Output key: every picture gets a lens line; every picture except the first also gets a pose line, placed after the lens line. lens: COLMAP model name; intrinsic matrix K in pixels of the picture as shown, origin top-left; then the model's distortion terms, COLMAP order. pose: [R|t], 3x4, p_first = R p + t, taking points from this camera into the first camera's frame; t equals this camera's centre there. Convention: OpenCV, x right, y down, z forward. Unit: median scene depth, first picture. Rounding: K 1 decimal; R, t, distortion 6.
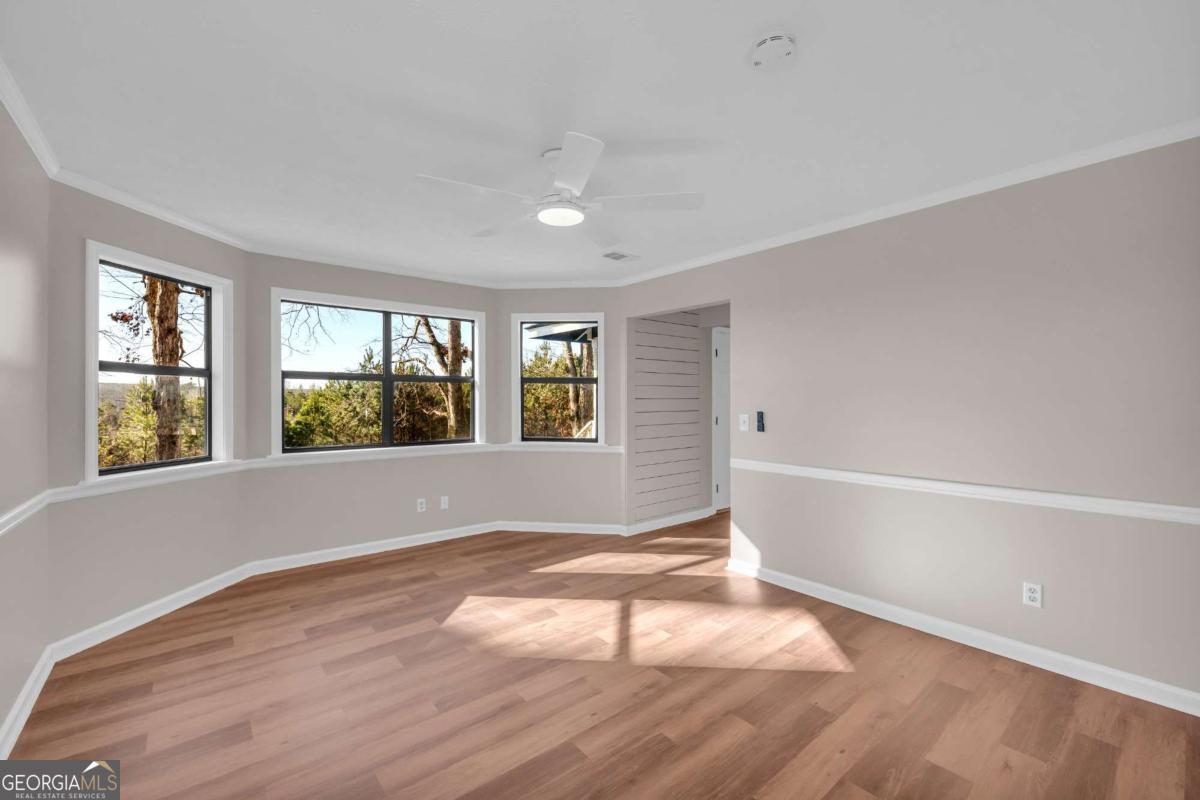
lens RADIAL K [[489.4, 0, 611.4], [0, 489.4, 397.2], [0, 0, 1]] dist [-0.010352, -0.000463]
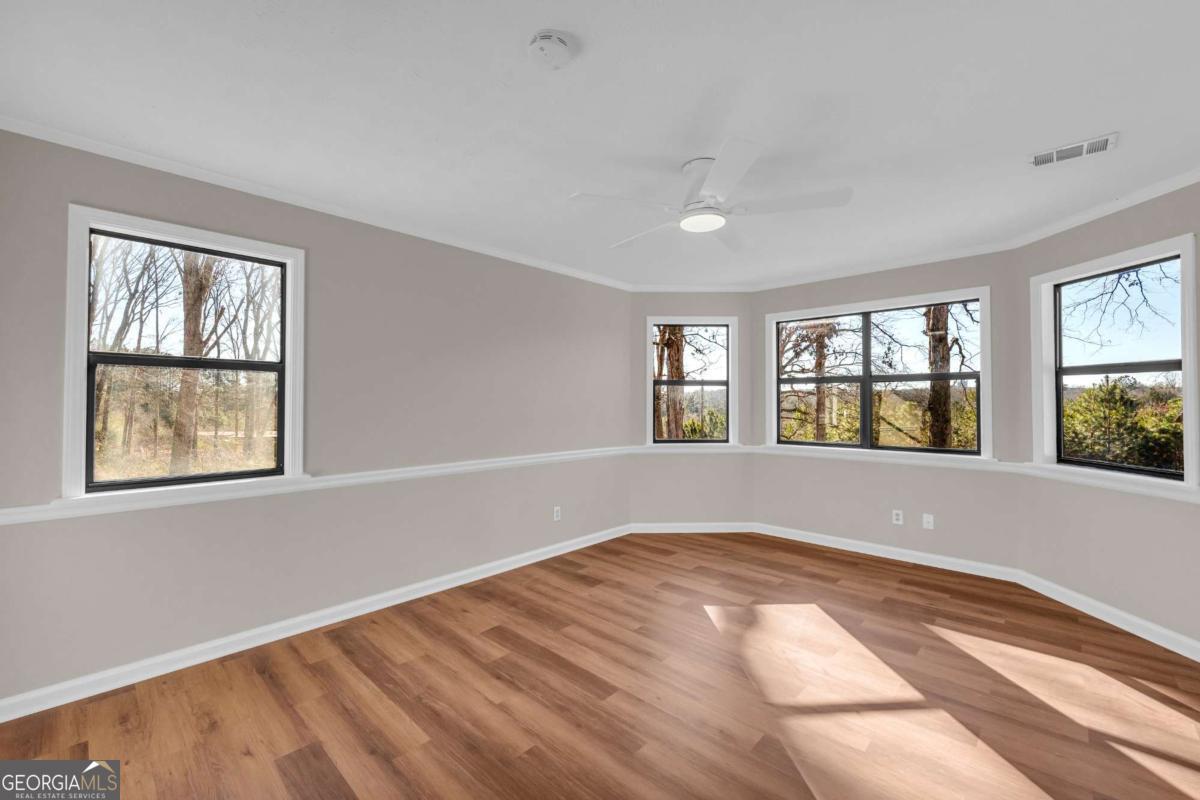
lens RADIAL K [[489.4, 0, 596.0], [0, 489.4, 397.7], [0, 0, 1]] dist [-0.010352, -0.000463]
pose [[0.114178, -0.007420, -0.993433, 0.584109], [0.004758, 0.999965, -0.006922, 0.002678], [0.993449, -0.003936, 0.114209, 0.433929]]
